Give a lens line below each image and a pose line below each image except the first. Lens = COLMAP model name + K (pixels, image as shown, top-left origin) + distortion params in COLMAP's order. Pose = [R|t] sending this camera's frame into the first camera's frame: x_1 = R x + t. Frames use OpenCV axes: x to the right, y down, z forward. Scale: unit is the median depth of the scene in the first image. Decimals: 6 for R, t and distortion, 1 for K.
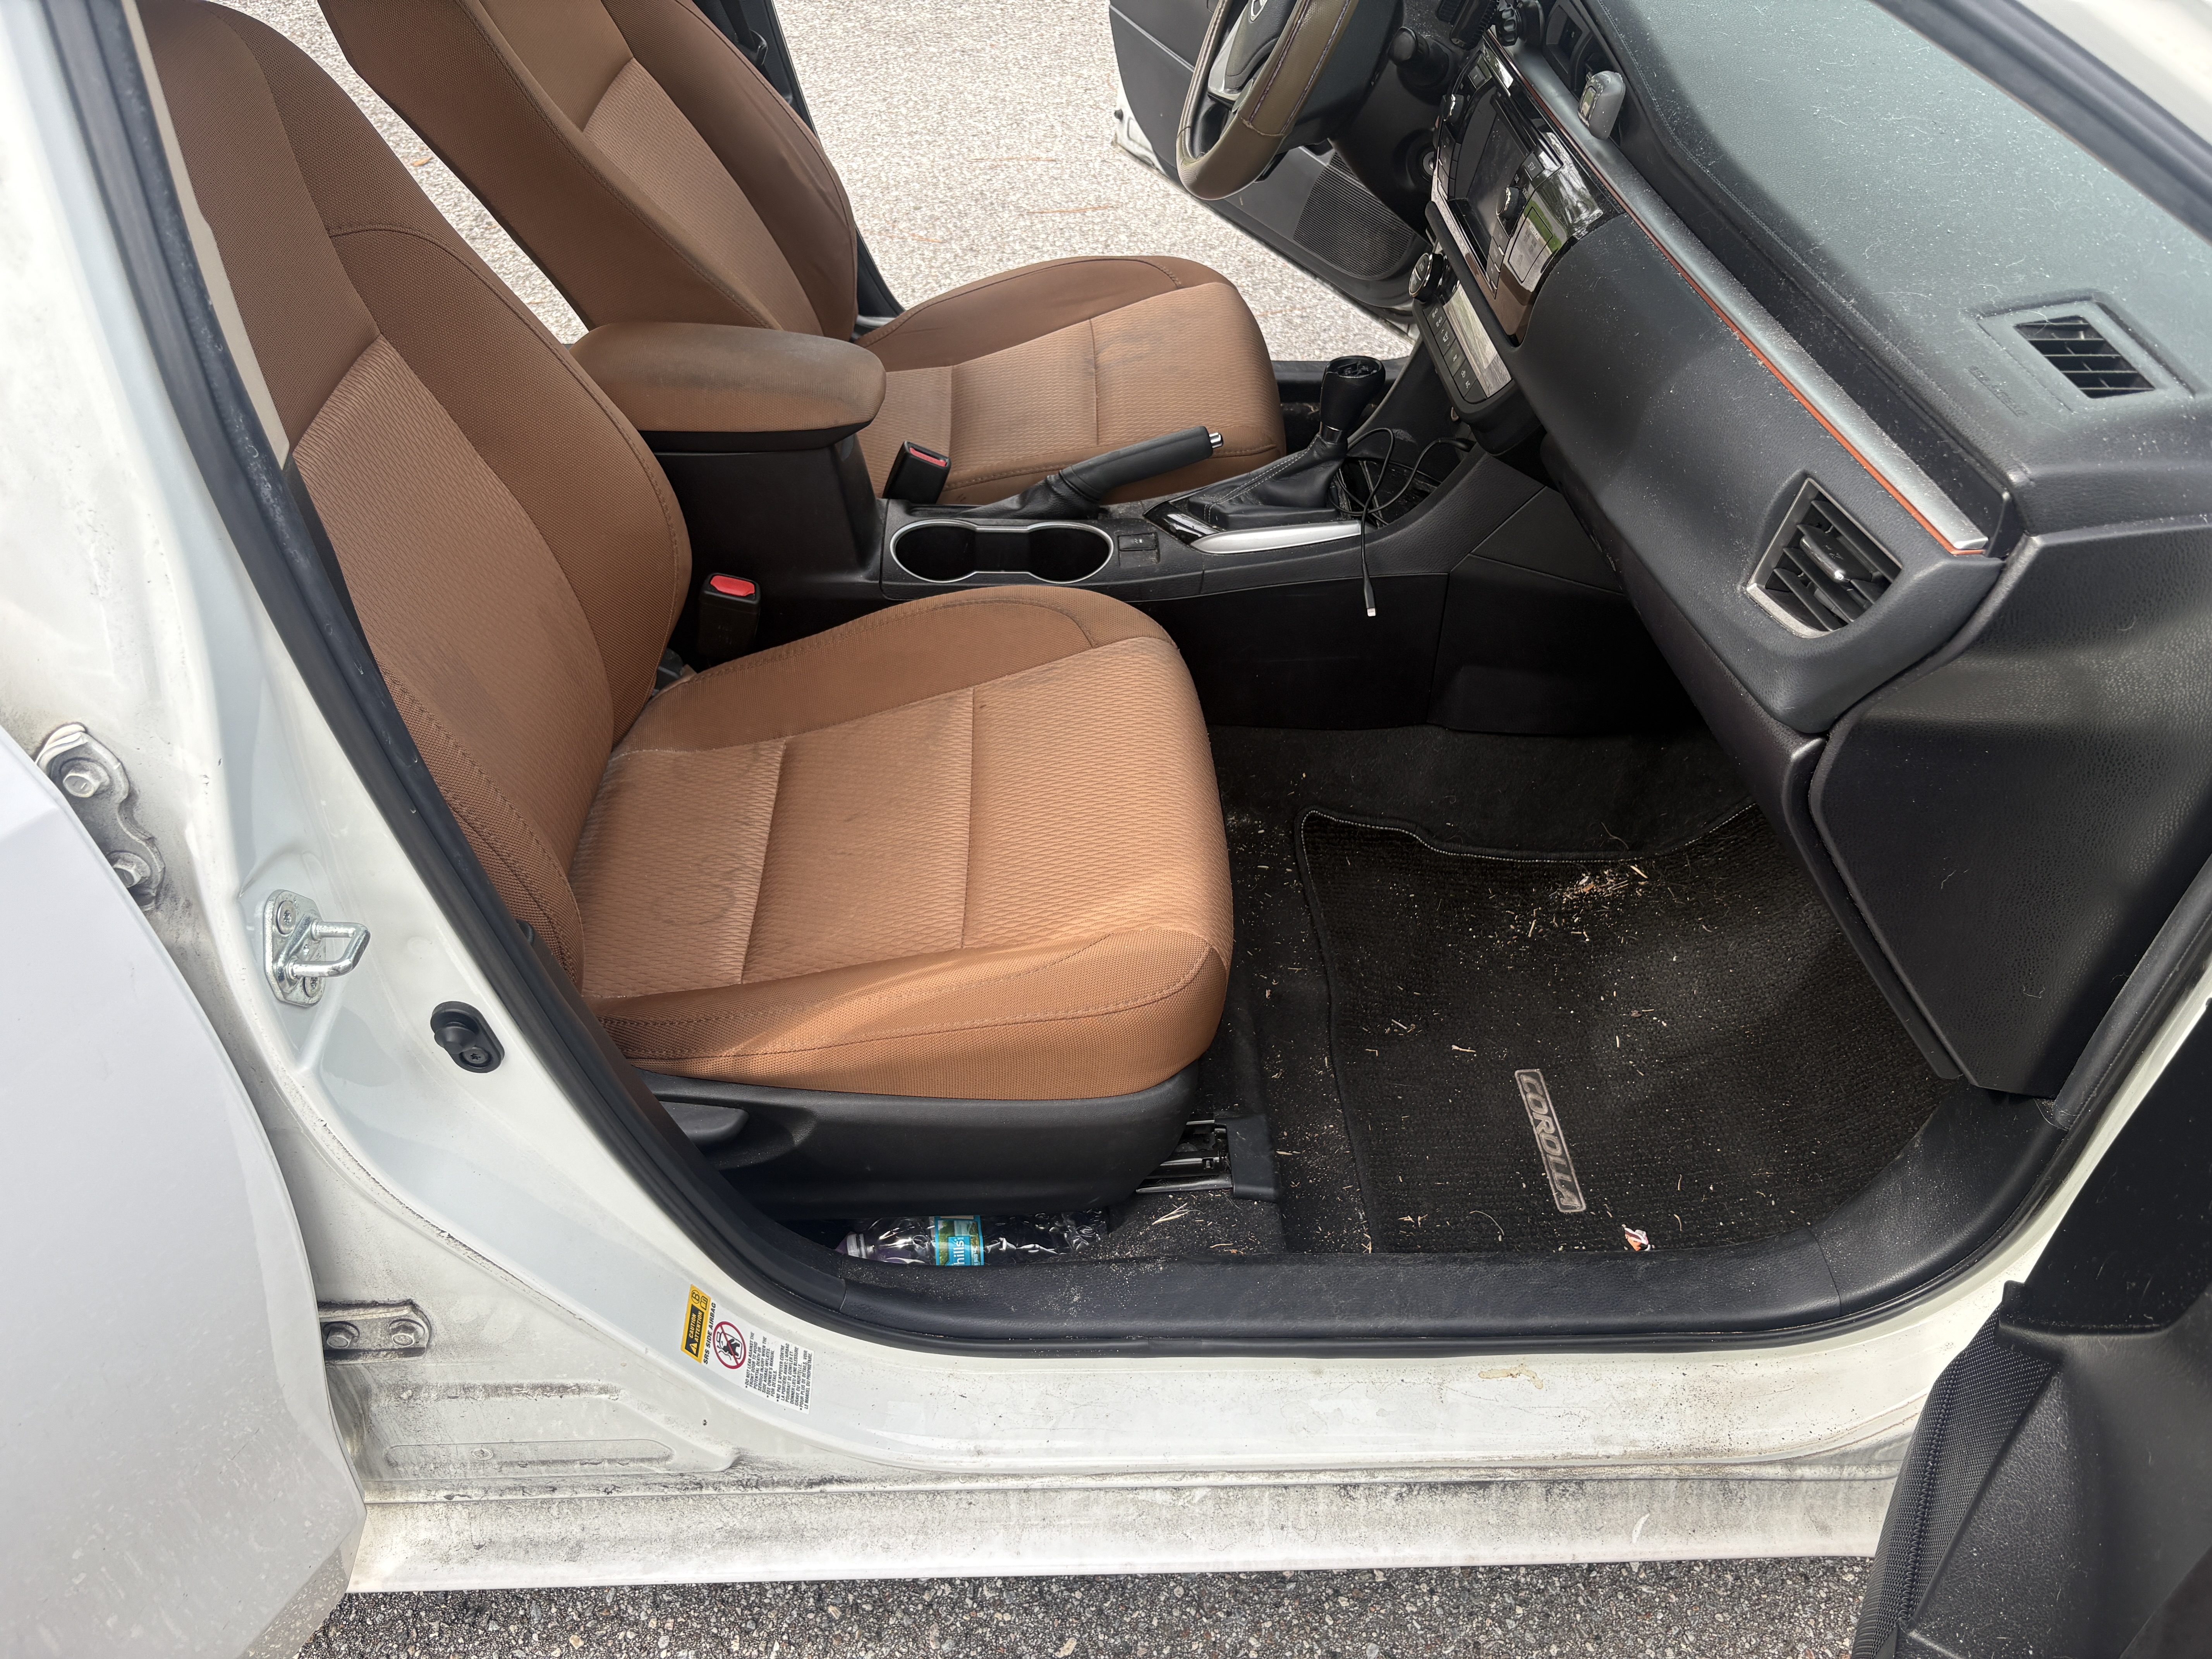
lens RADIAL K [[1684.8, 0, 1106.2], [0, 1684.8, 817.4], [0, 0, 1]] dist [0.003469, 0.002209]
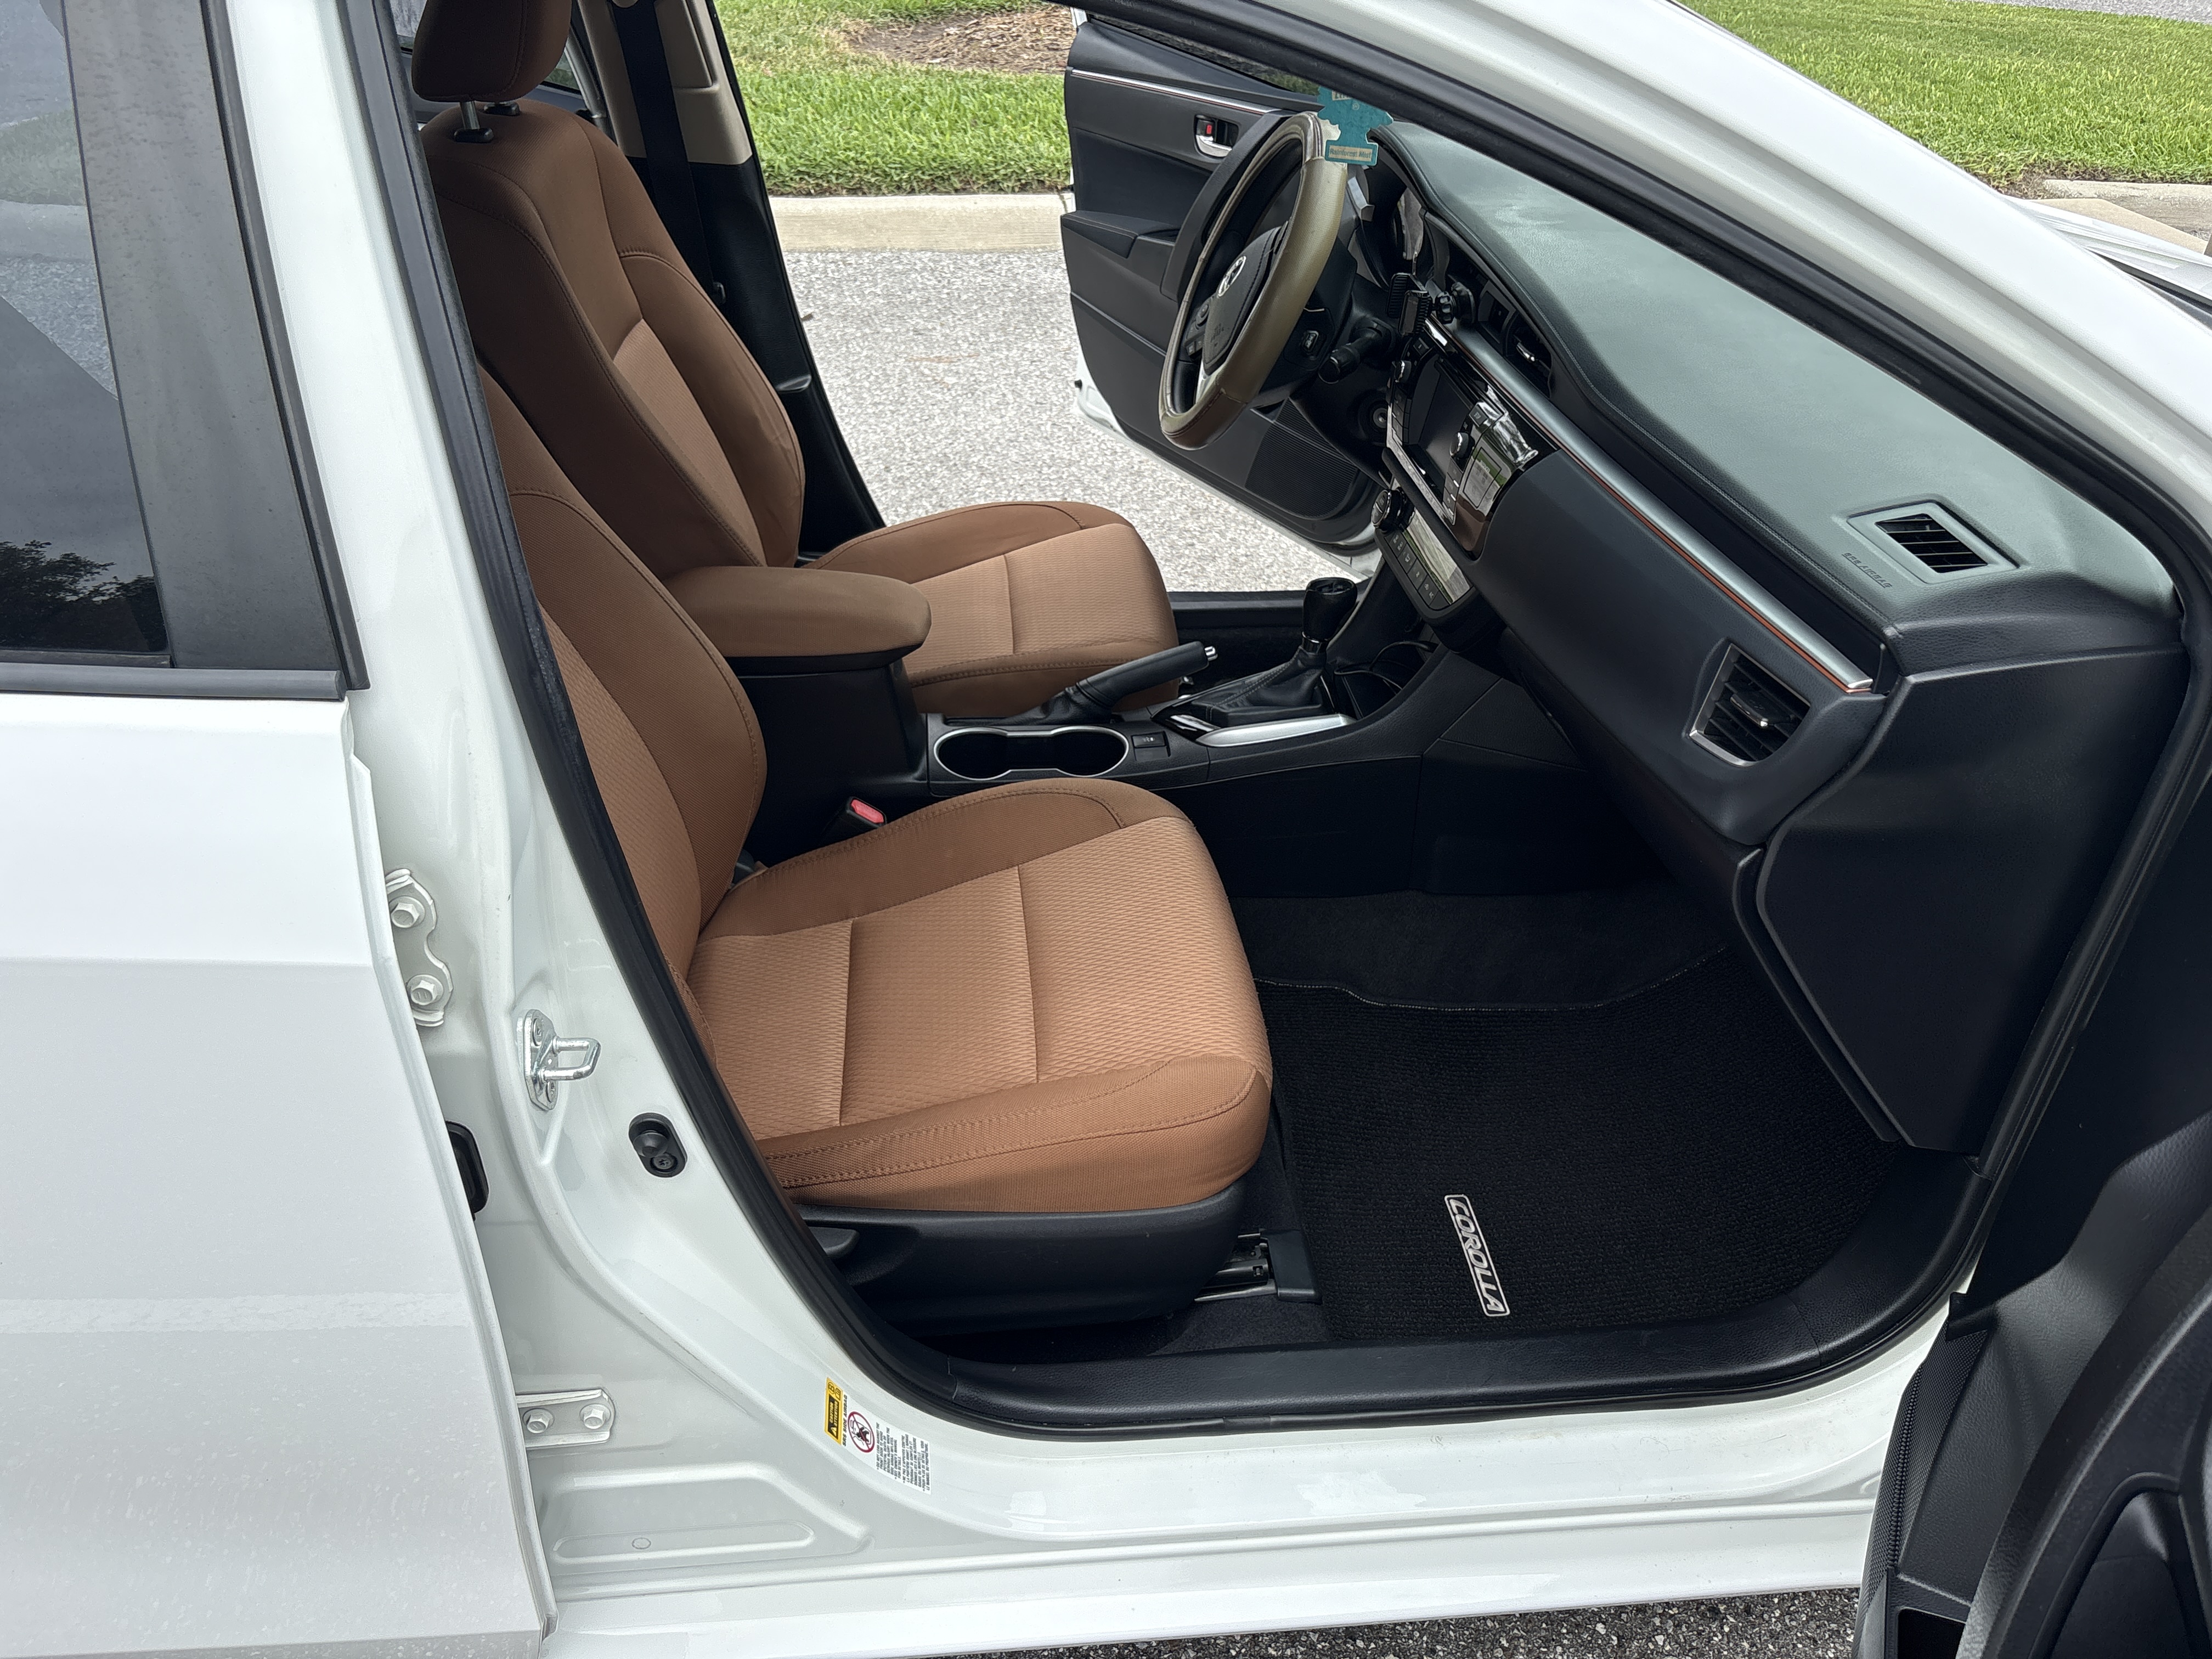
lens RADIAL K [[1698.8, 0, 1103.8], [0, 1698.8, 840.2], [0, 0, 1]] dist [0.010413, -0.011235]
pose [[0.998340, -0.038549, 0.042796, -0.077404], [0.043825, 0.990531, -0.130105, 0.061693], [-0.037375, 0.131764, 0.990576, -0.155284]]
